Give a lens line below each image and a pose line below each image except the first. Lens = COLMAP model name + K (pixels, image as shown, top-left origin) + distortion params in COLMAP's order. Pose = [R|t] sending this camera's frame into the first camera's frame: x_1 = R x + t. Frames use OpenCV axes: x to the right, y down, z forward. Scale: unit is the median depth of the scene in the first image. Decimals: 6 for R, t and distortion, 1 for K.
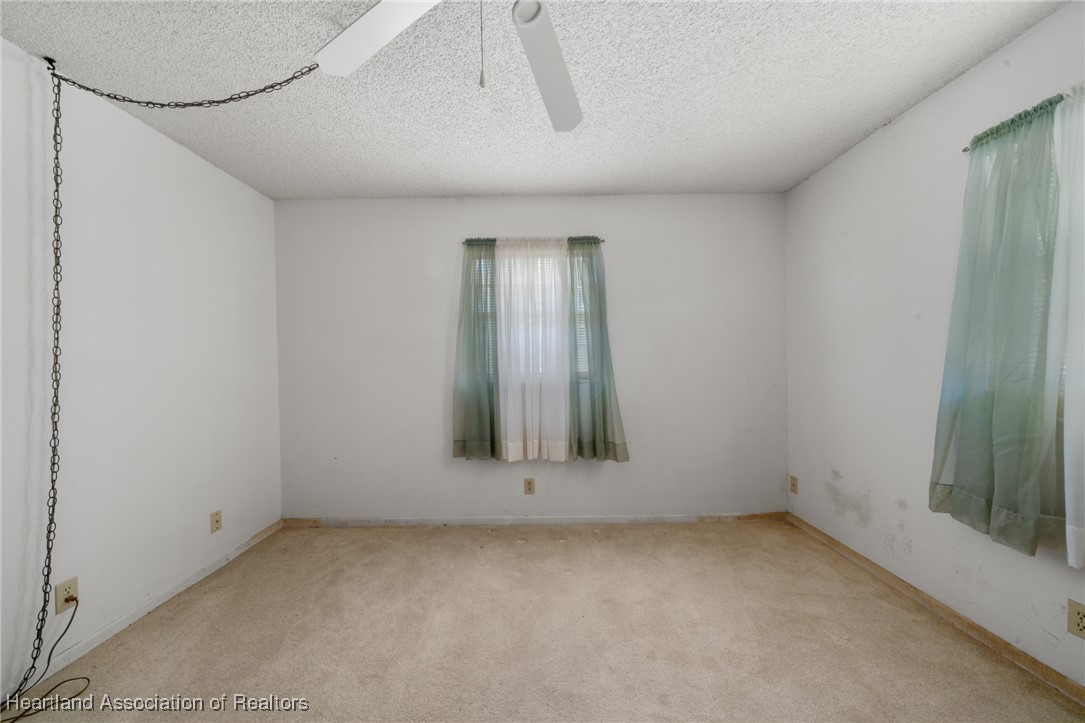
lens RADIAL K [[370.9, 0, 526.2], [0, 370.9, 367.0], [0, 0, 1]] dist [-0.008230, 0.000219]
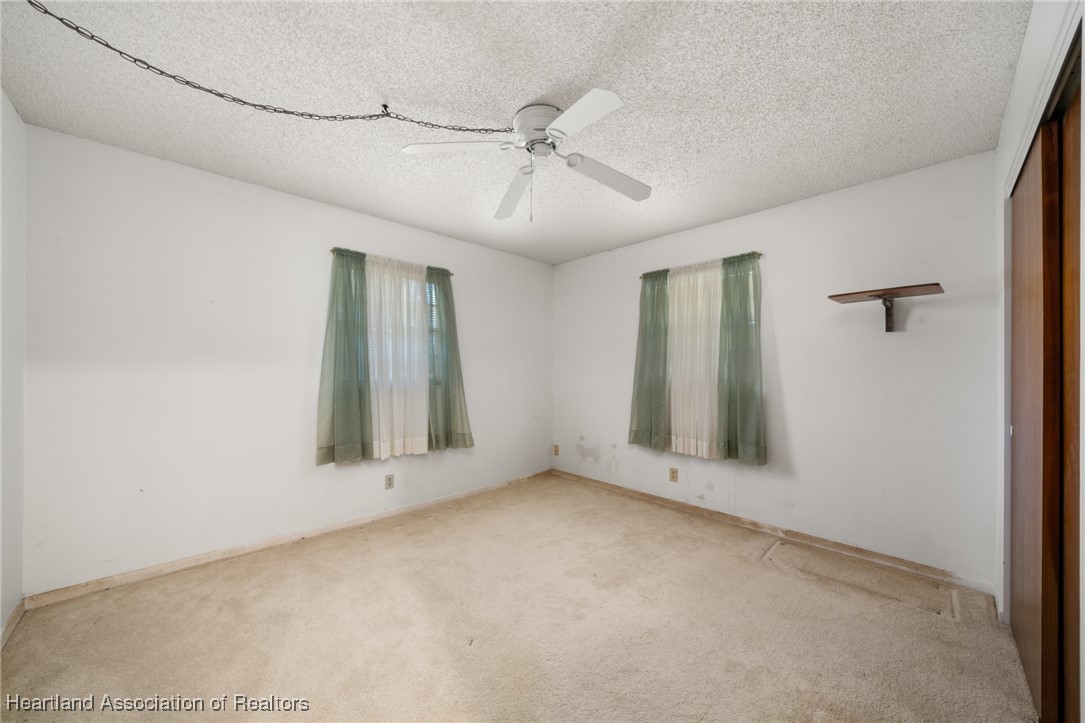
lens RADIAL K [[404.4, 0, 525.9], [0, 404.4, 373.0], [0, 0, 1]] dist [-0.010178, 0.001715]
pose [[0.726777, 0.011626, 0.686775, -0.568357], [-0.006327, 0.999928, -0.010232, 0.006440], [-0.686844, 0.003091, 0.726798, -0.170853]]
